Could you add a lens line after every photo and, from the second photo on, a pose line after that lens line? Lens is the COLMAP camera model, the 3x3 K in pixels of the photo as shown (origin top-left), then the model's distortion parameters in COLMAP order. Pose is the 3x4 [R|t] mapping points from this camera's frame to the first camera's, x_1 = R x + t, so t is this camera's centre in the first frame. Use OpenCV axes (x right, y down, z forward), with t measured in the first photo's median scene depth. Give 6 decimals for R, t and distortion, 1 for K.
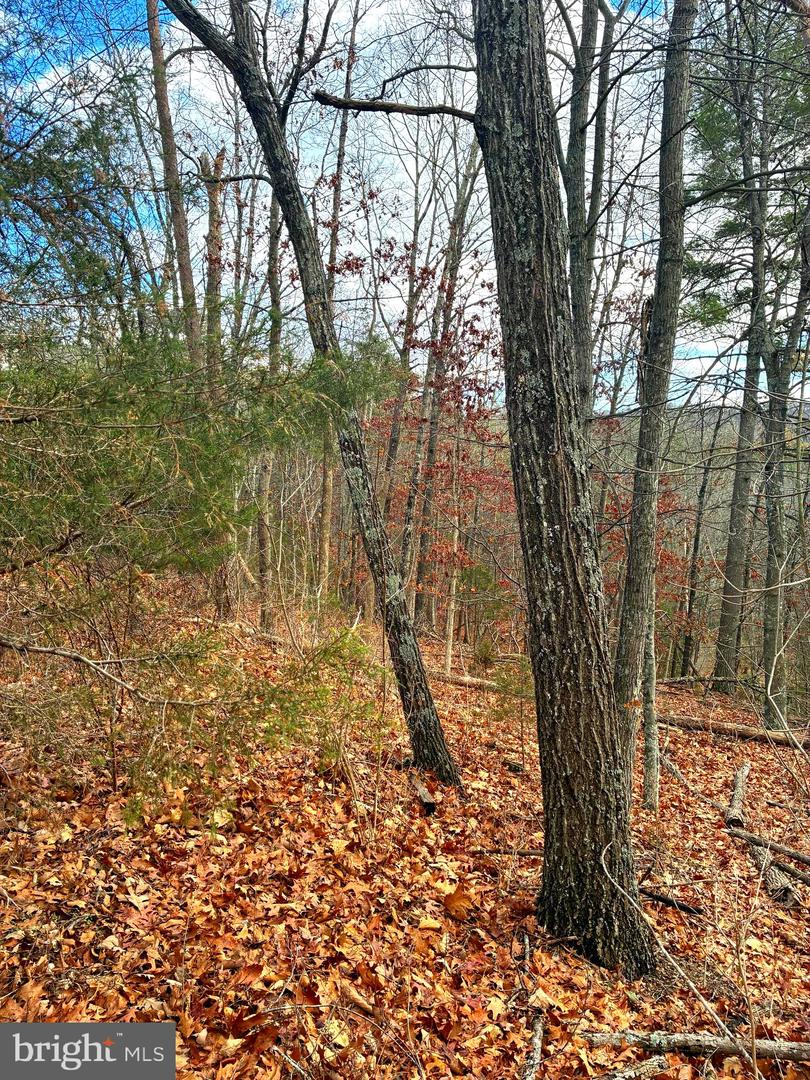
lens RADIAL K [[810.2, 0, 411.9], [0, 810.2, 525.4], [0, 0, 1]] dist [0.092711, -0.122304]
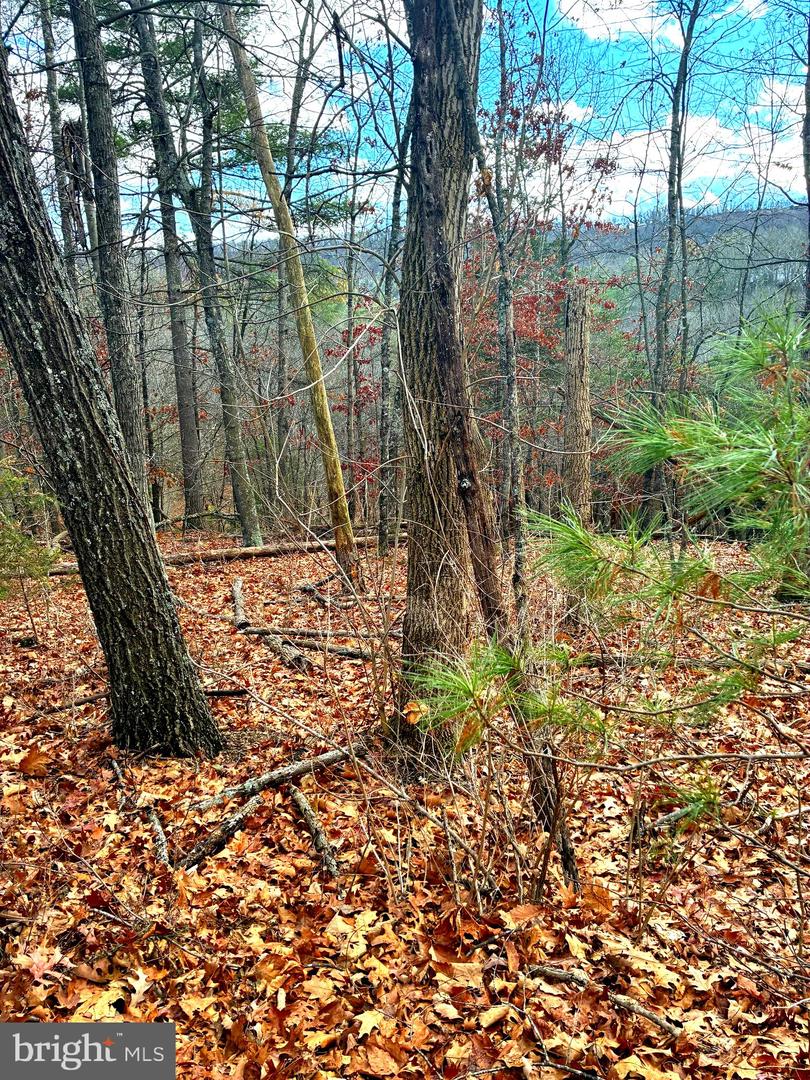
lens RADIAL K [[810.2, 0, 411.9], [0, 810.2, 525.4], [0, 0, 1]] dist [0.092711, -0.122304]
pose [[0.783426, -0.228731, 0.577862, -0.104207], [0.122390, 0.968383, 0.217380, 0.016496], [-0.609314, -0.099576, 0.786652, -0.047618]]
